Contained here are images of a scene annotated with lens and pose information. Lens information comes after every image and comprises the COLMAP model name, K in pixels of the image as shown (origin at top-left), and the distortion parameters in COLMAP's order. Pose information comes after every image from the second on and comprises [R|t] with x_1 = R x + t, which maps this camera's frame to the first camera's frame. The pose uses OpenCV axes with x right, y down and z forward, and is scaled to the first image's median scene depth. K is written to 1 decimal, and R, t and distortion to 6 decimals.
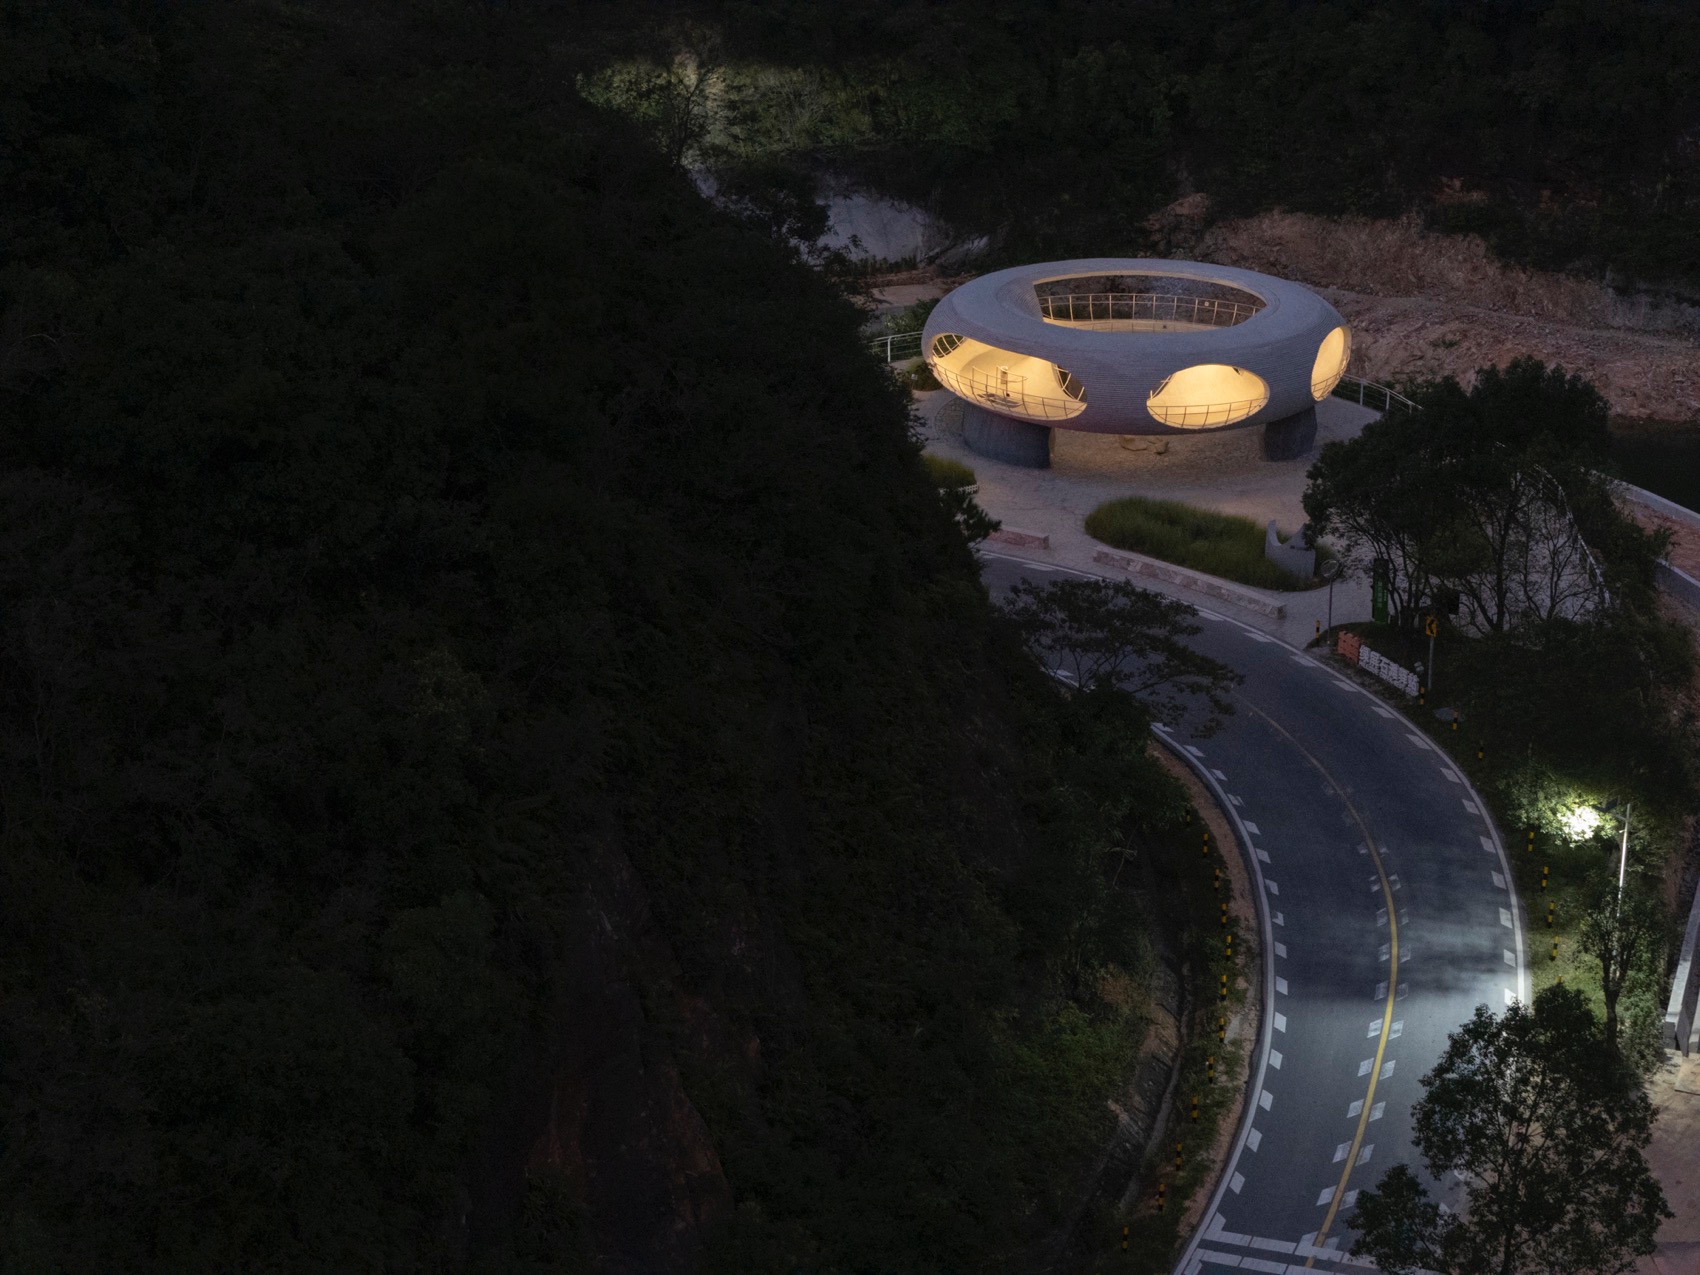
lens RADIAL K [[3442.5, 0, 853.4], [0, 3442.5, 640.2], [0, 0, 1]] dist [-0.095849, 0.000000]
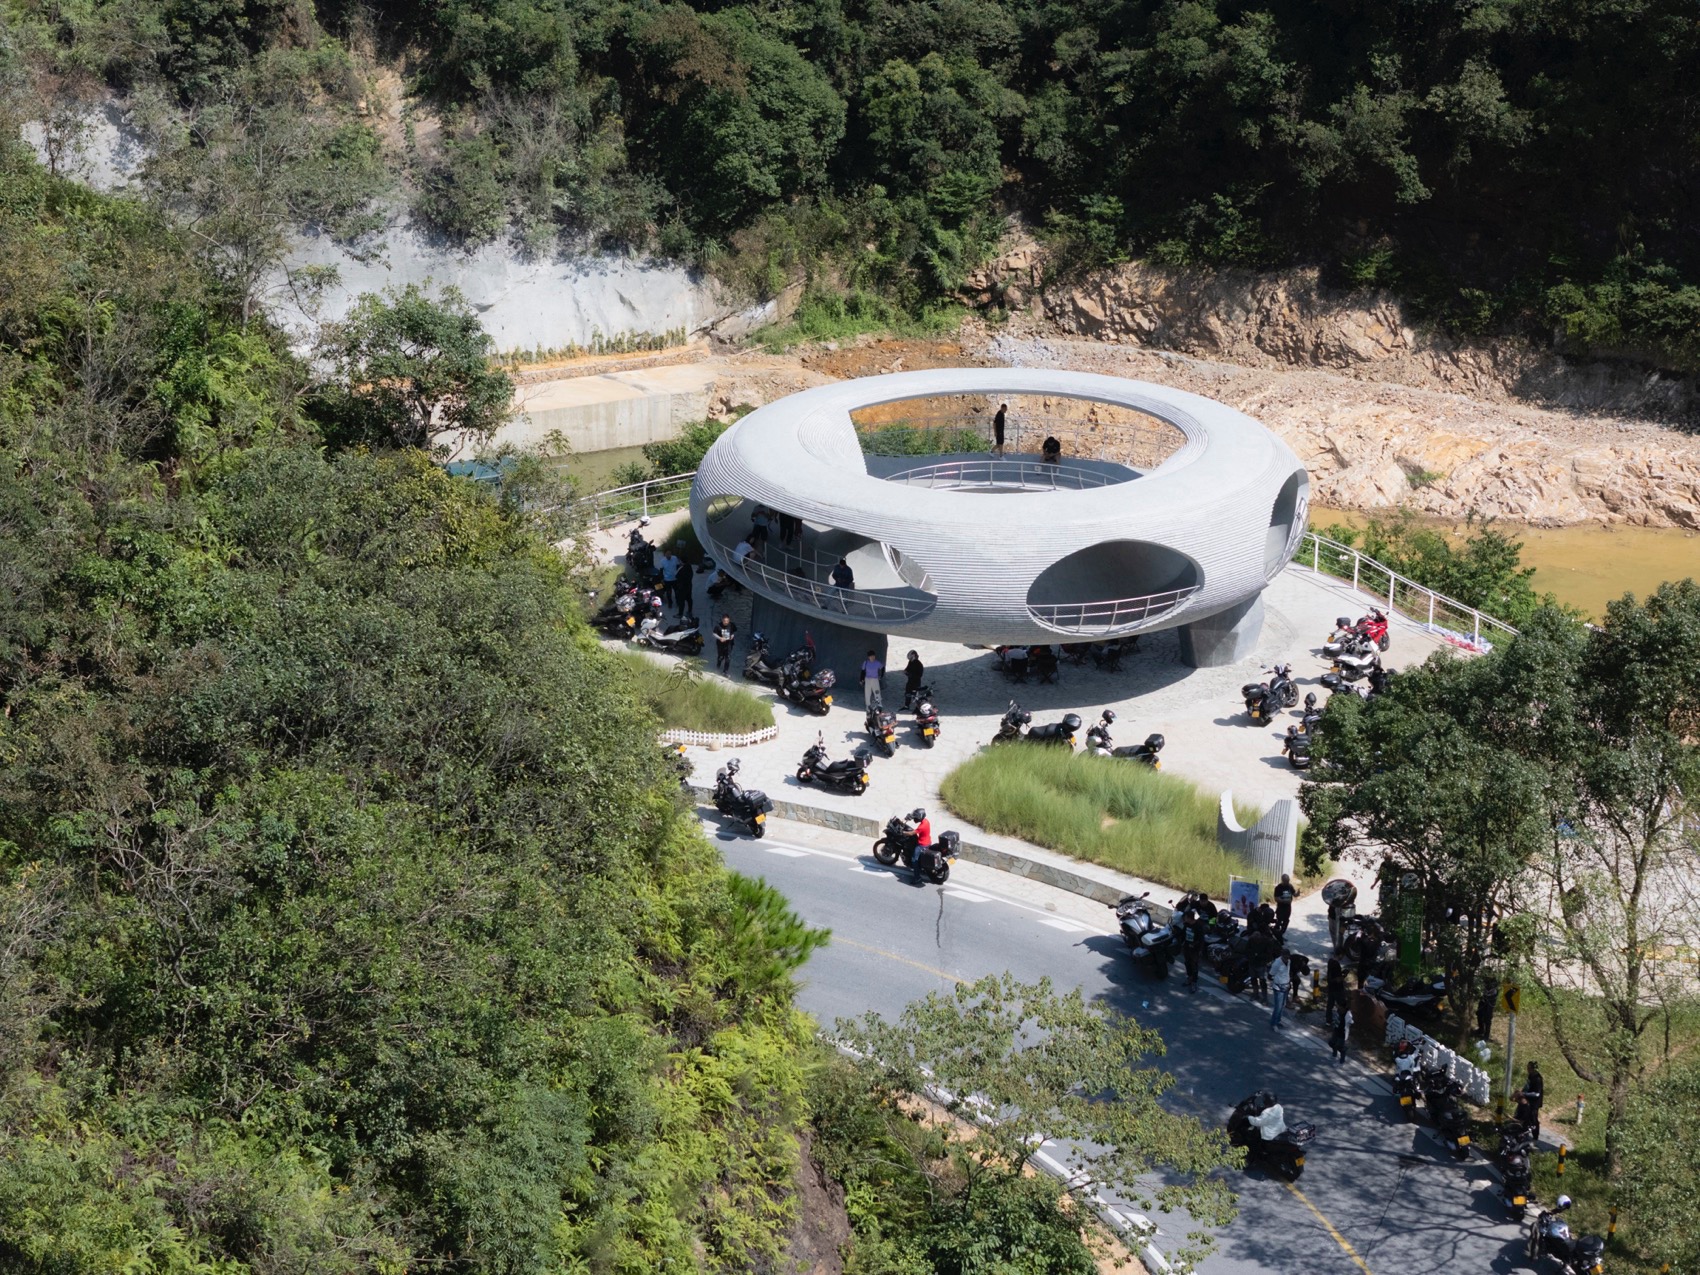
lens RADIAL K [[3442.5, 0, 847.4], [0, 3442.5, 633.9], [0, 0, 1]] dist [-0.095849, 0.000000]
pose [[0.997957, -0.019548, 0.060824, 0.006035], [0.019698, 0.999804, -0.001860, -0.039415], [-0.060775, 0.003054, 0.998147, 0.211406]]
